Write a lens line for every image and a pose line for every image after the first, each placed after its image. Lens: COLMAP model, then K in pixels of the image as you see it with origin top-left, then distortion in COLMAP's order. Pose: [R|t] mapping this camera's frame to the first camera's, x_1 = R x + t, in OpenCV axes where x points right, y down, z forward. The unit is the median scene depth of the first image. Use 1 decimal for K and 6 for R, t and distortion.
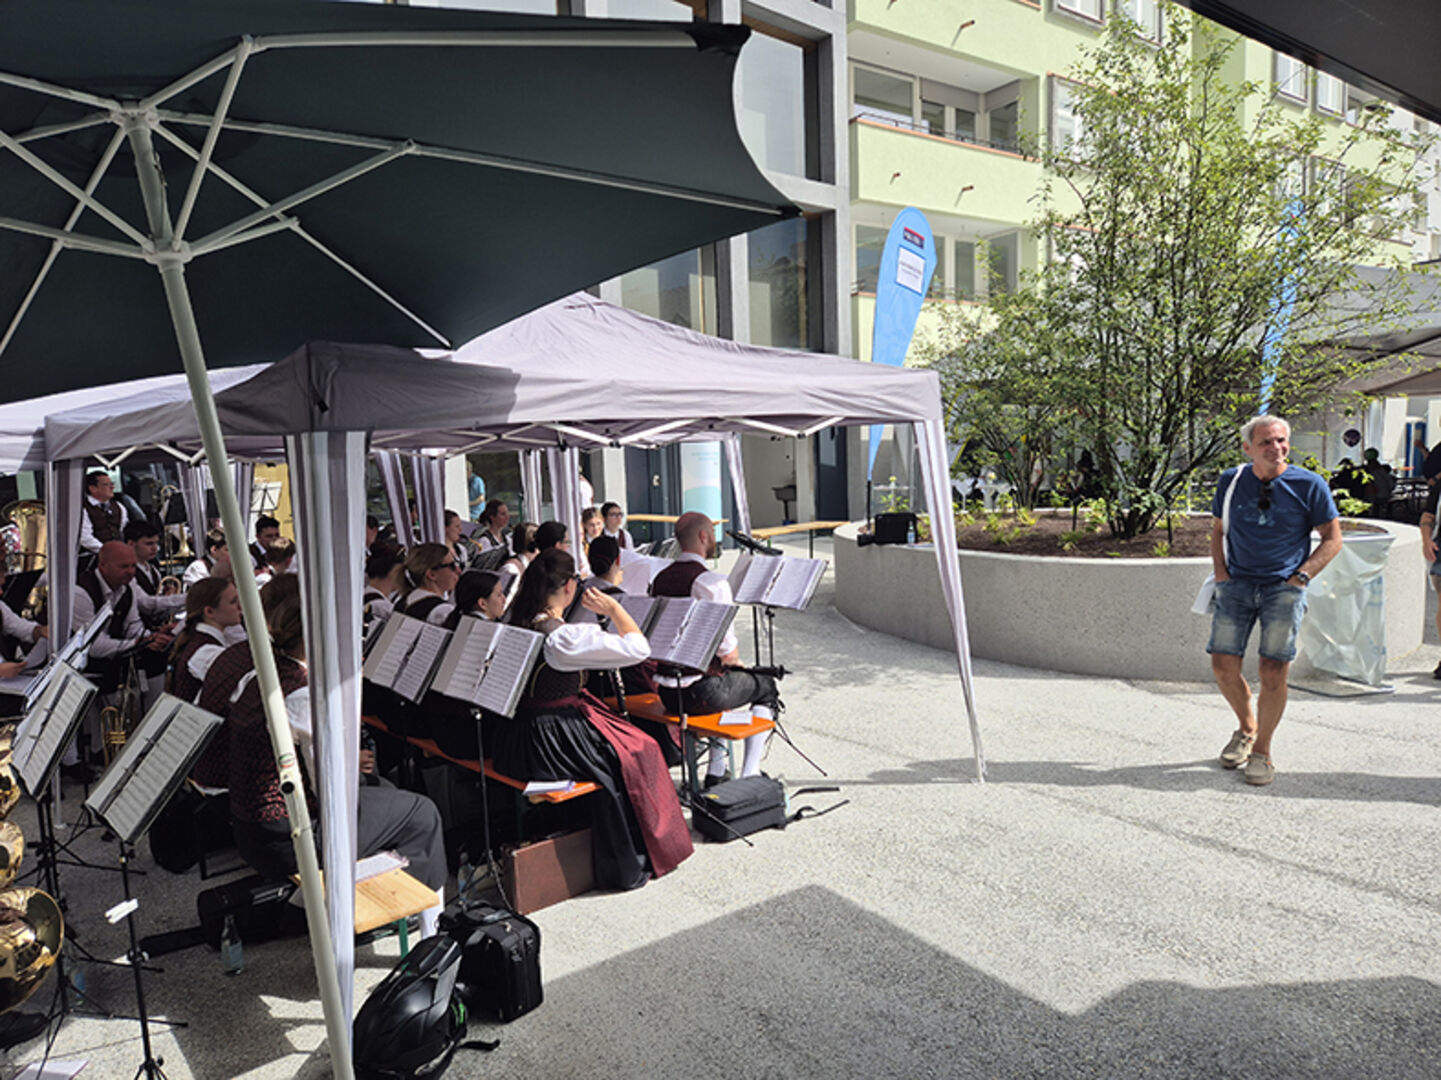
lens RADIAL K [[962.7, 0, 729.5], [0, 962.7, 536.4], [0, 0, 1]] dist [0.050004, -0.005579]
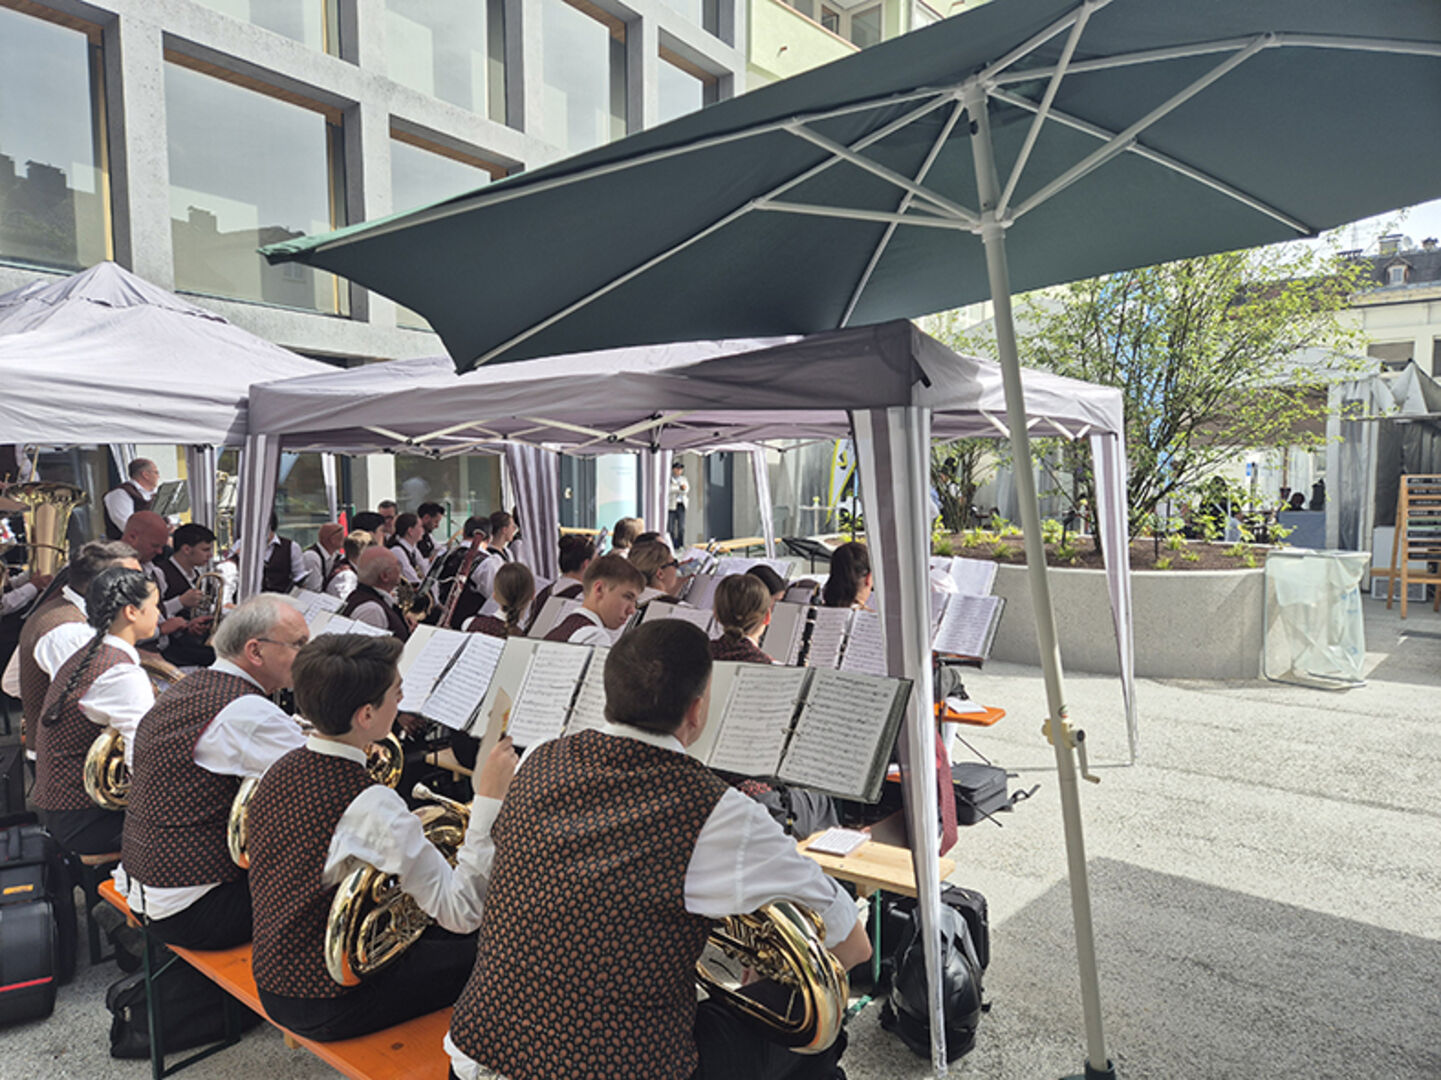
lens RADIAL K [[962.7, 0, 727.1], [0, 962.7, 531.7], [0, 0, 1]] dist [0.050004, -0.005579]
pose [[0.970893, 0.025218, 0.238182, -0.366147], [-0.017726, 0.999280, -0.033545, 0.026934], [-0.238856, 0.028346, 0.970641, 0.021585]]
